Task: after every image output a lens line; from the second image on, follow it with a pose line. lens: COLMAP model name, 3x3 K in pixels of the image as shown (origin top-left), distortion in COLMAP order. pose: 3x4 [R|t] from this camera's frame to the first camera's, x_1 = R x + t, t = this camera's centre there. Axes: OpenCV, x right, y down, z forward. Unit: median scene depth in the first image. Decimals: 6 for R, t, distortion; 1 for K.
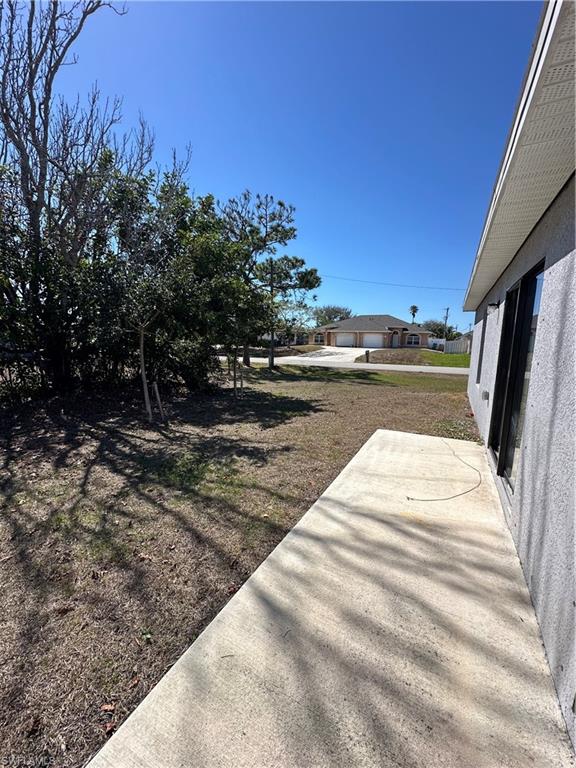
lens RADIAL K [[306.5, 0, 288.0], [0, 306.5, 384.0], [0, 0, 1]] dist [-0.004004, 0.000599]
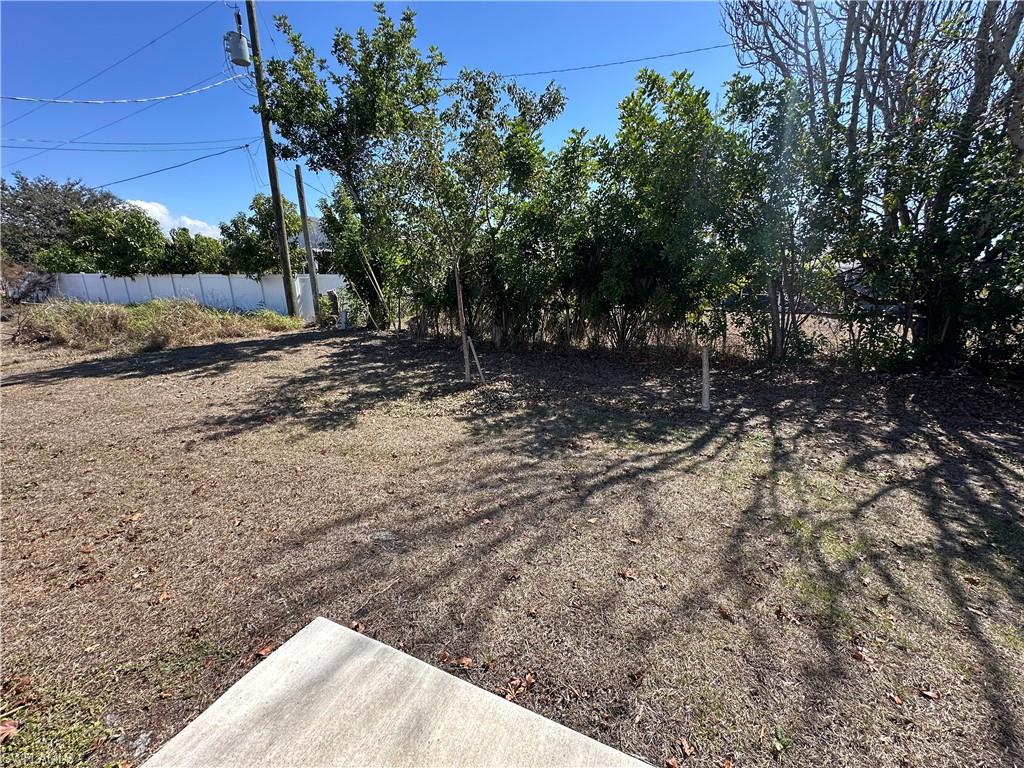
lens RADIAL K [[408.6, 0, 512.0], [0, 408.6, 384.0], [0, 0, 1]] dist [-0.004004, 0.000599]
pose [[0.083325, 0.238515, -0.967557, 0.069430], [-0.151469, 0.962684, 0.224270, -0.005804], [0.984944, 0.127868, 0.116343, 0.126262]]
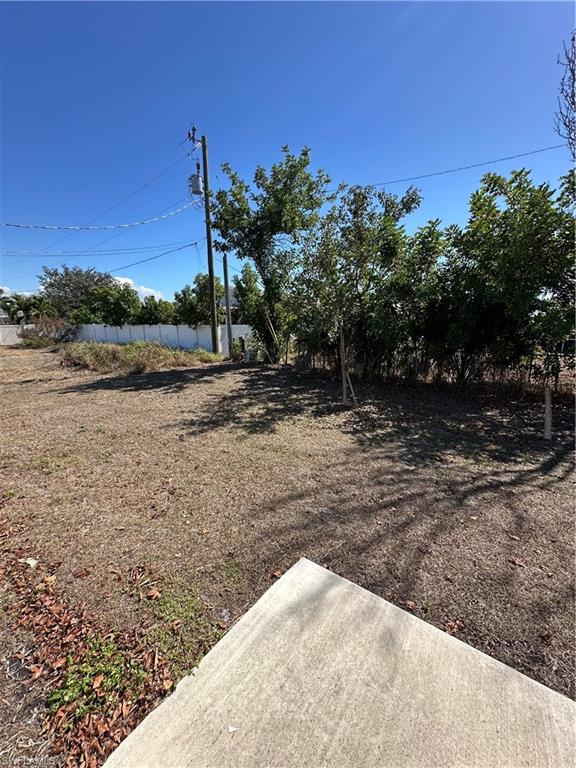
lens RADIAL K [[306.5, 0, 288.0], [0, 306.5, 384.0], [0, 0, 1]] dist [-0.004004, 0.000599]
pose [[-0.133220, 0.176384, -0.975265, 0.163523], [-0.149561, 0.969189, 0.195715, -0.017216], [0.979737, 0.171935, -0.102735, -0.061292]]
